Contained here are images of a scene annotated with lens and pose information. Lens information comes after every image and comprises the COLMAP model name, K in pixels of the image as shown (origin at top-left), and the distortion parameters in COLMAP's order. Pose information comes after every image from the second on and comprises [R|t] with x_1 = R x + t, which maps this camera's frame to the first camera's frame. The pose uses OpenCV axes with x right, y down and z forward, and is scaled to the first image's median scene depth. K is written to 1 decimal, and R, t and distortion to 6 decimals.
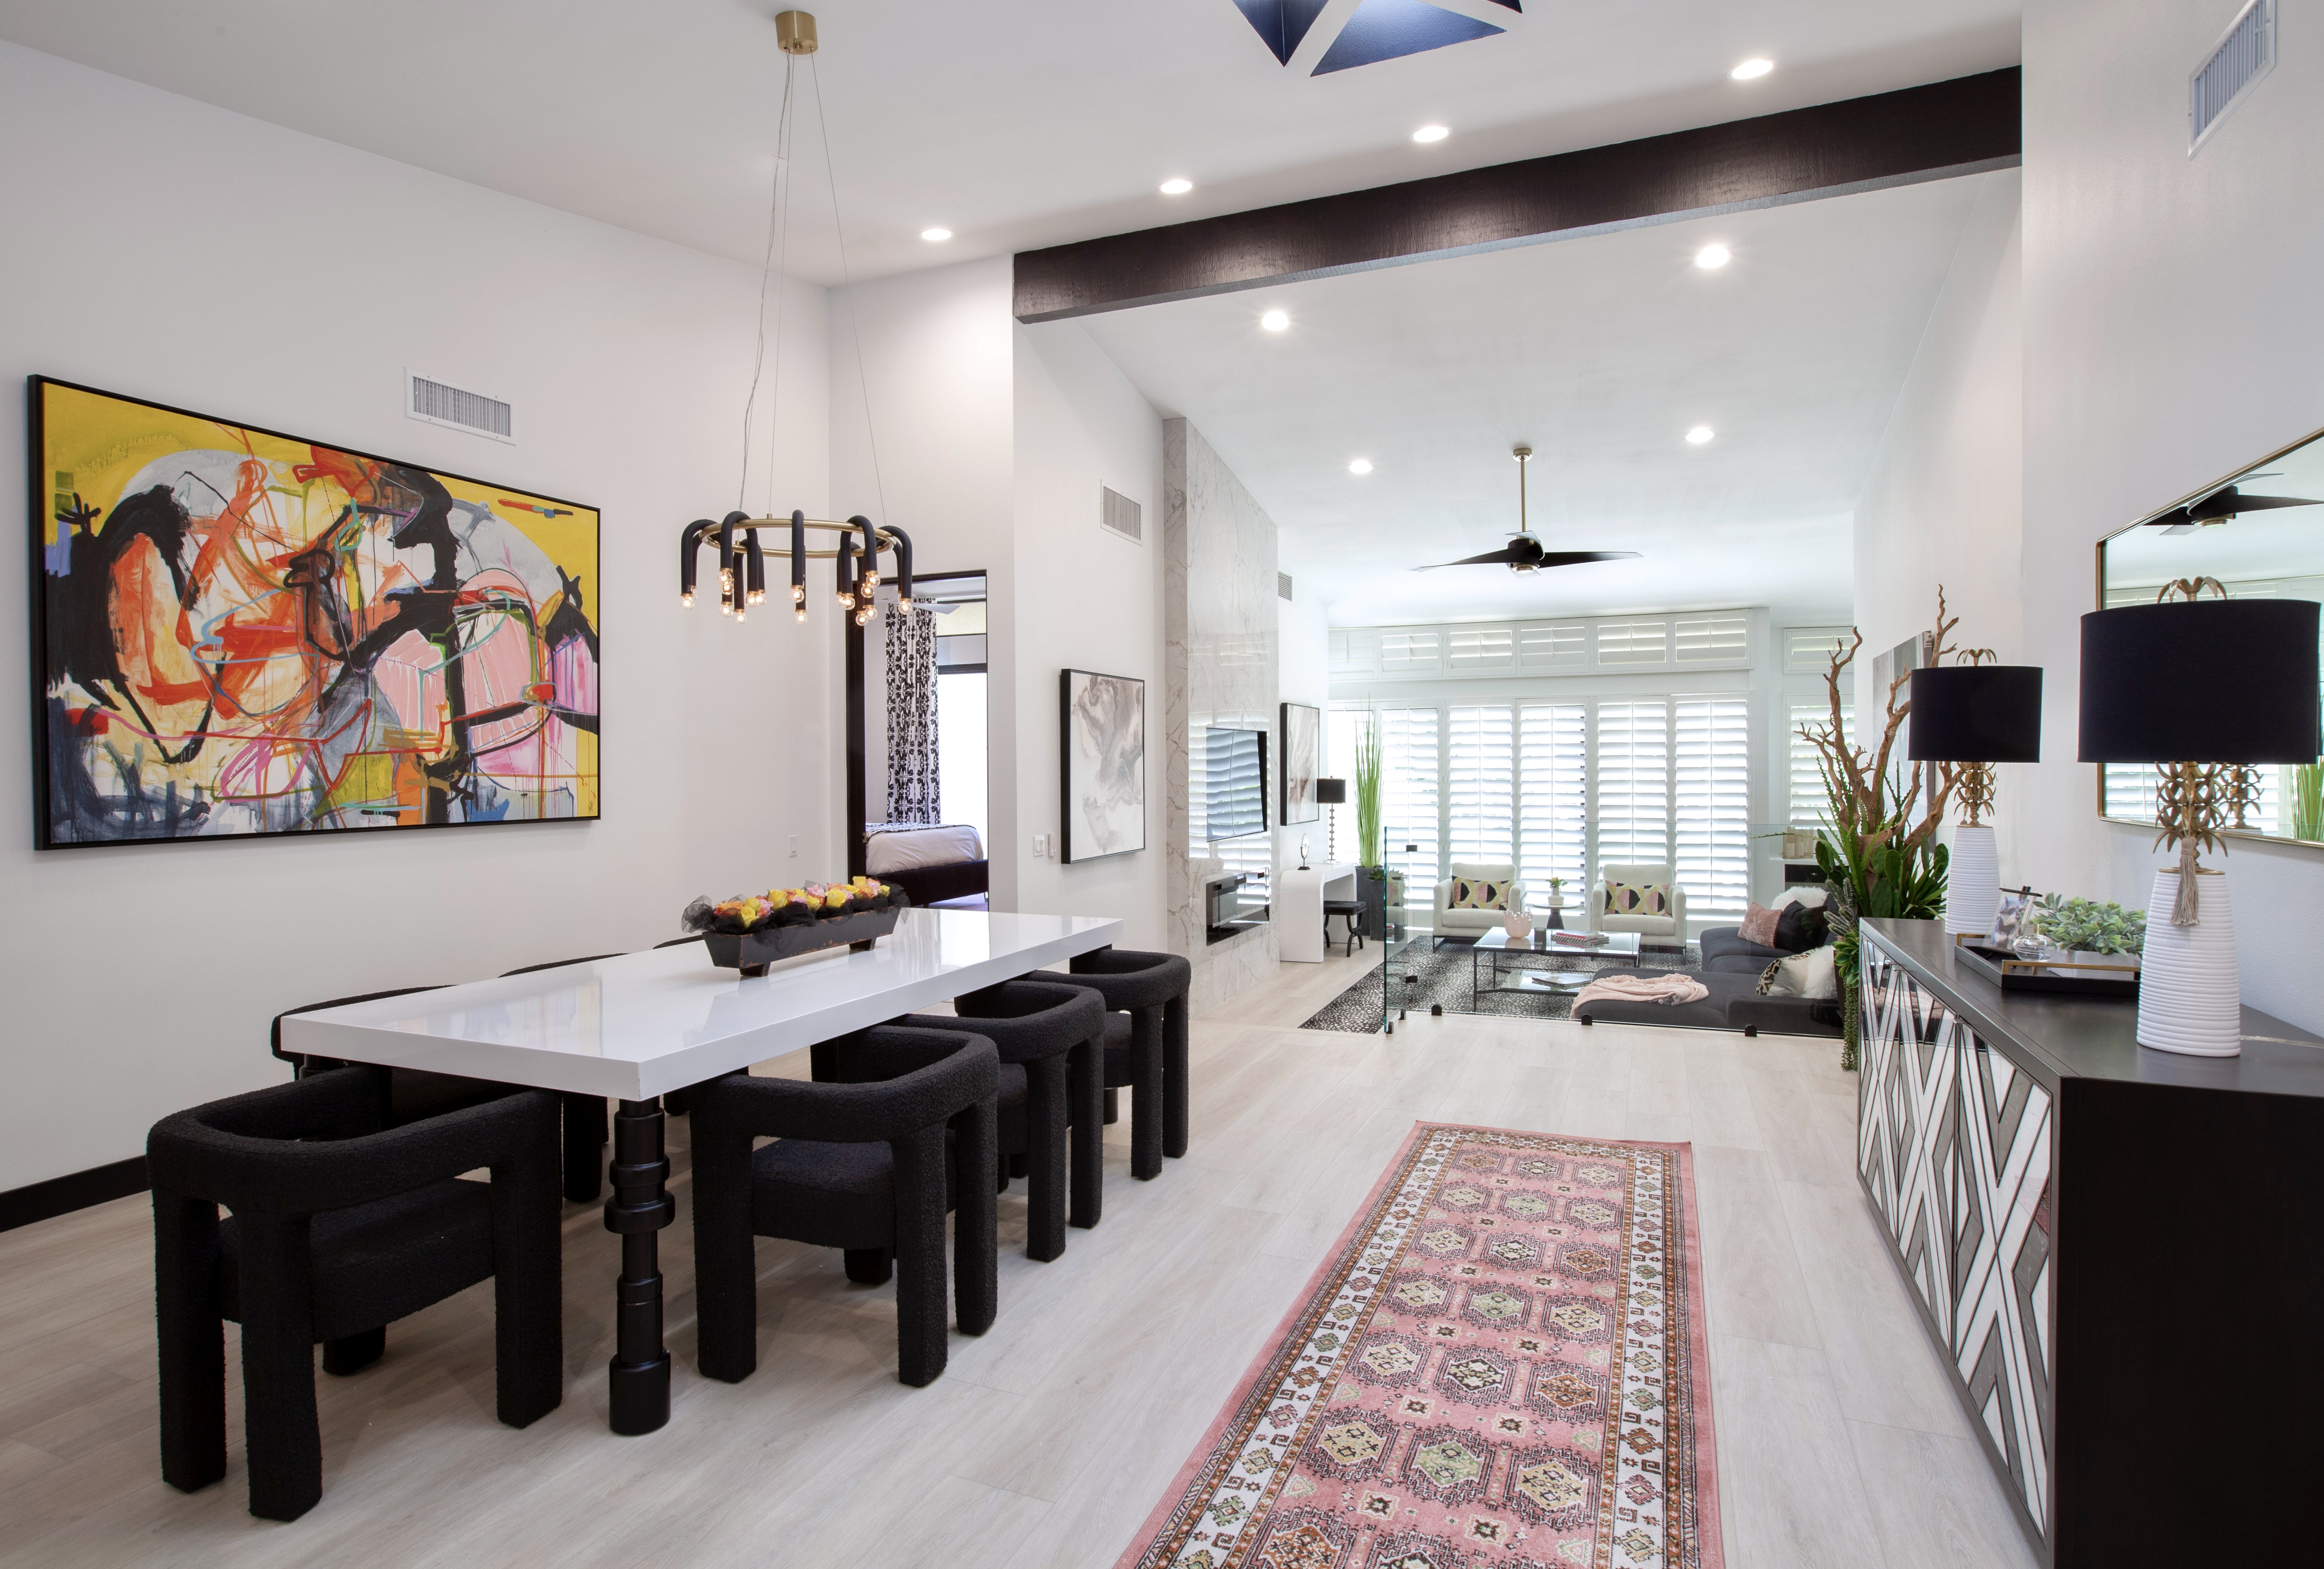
lens RADIAL K [[1215.0, 0, 1154.4], [0, 1215.0, 794.5], [0, 0, 1]] dist [-0.000145, -0.000074]
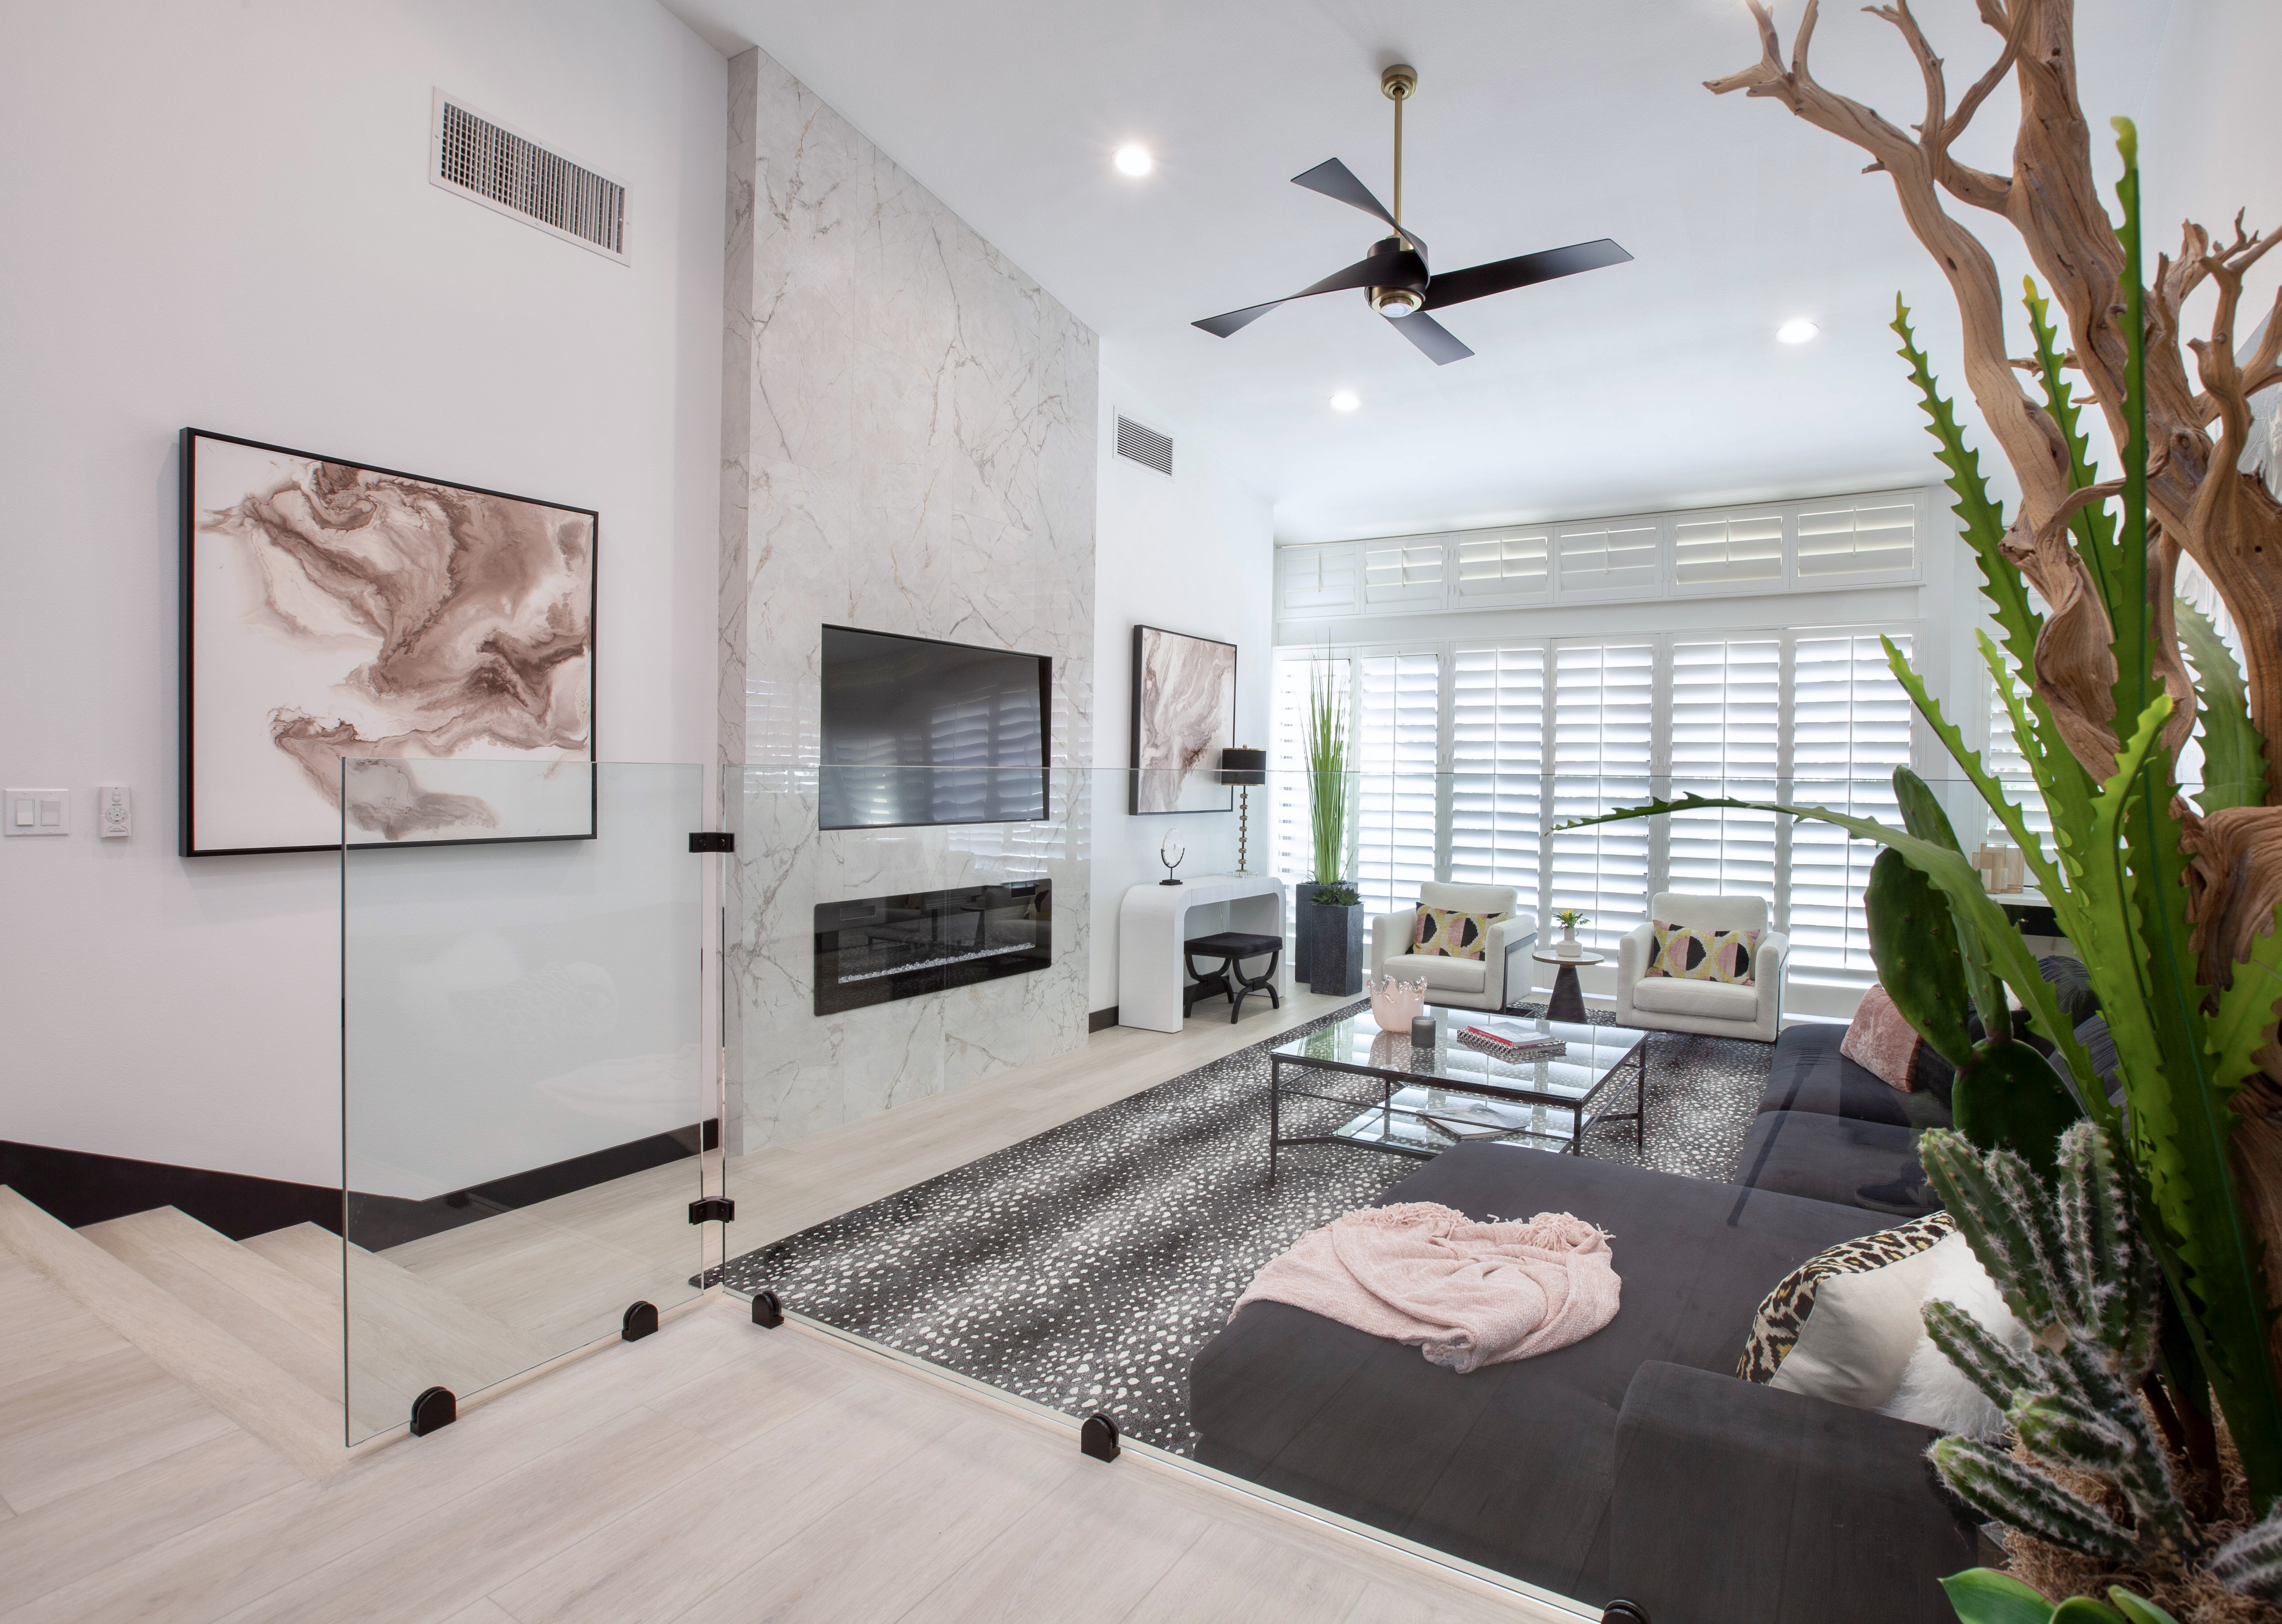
lens RADIAL K [[1182.8, 0, 1153.5], [0, 1182.8, 803.6], [0, 0, 1]] dist [-0.034941, -0.000018]
pose [[0.987278, 0.026424, -0.156793, 0.387903], [-0.025694, 0.999648, 0.006686, 0.026627], [0.156914, -0.002572, 0.987609, 0.683983]]
